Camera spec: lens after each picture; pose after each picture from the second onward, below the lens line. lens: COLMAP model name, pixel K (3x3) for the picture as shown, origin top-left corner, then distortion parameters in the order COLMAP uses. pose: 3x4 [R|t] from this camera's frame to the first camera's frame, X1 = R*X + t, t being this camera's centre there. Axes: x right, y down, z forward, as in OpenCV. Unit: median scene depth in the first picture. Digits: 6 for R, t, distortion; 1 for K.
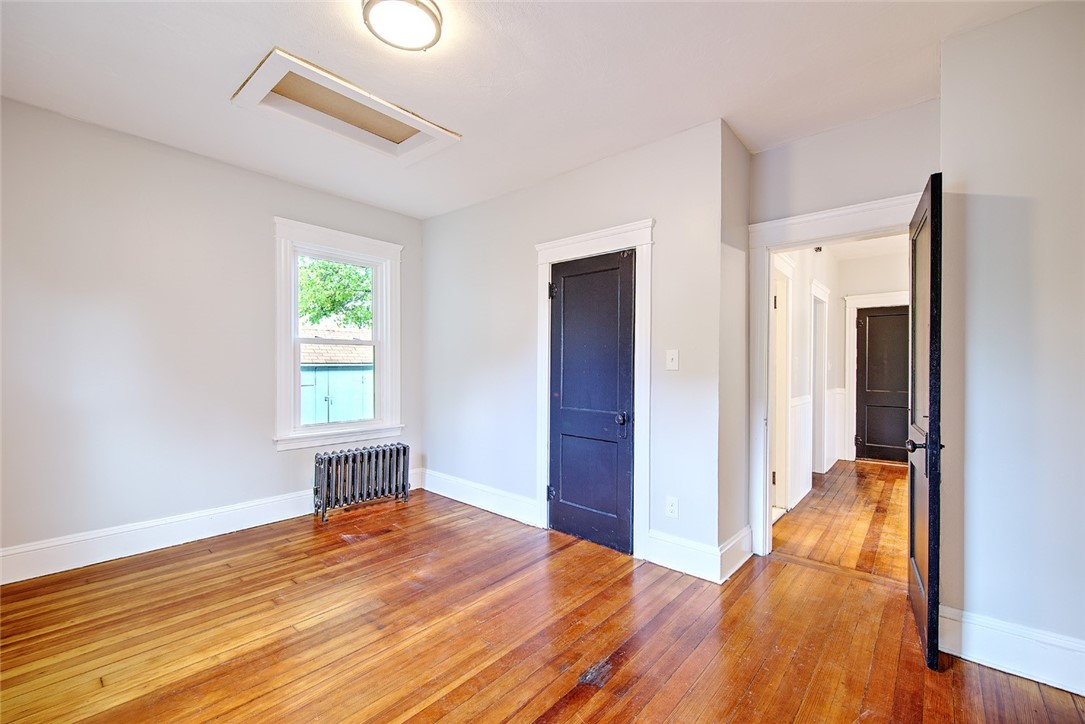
lens RADIAL K [[438.4, 0, 553.4], [0, 438.4, 363.2], [0, 0, 1]] dist [0.006262, -0.002052]
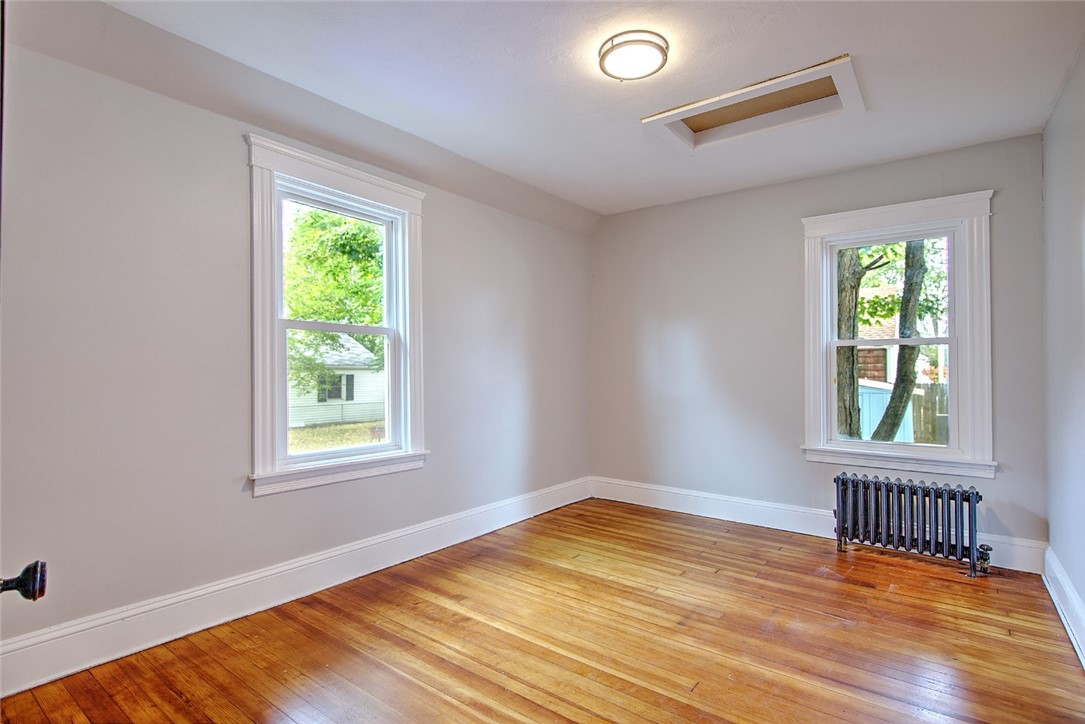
lens RADIAL K [[535.8, 0, 552.2], [0, 535.8, 364.1], [0, 0, 1]] dist [-0.002781, -0.000170]
pose [[0.082613, -0.017114, -0.996435, 0.684269], [0.002144, 0.999853, -0.016995, 0.010052], [0.996579, -0.000733, 0.082638, 0.482627]]
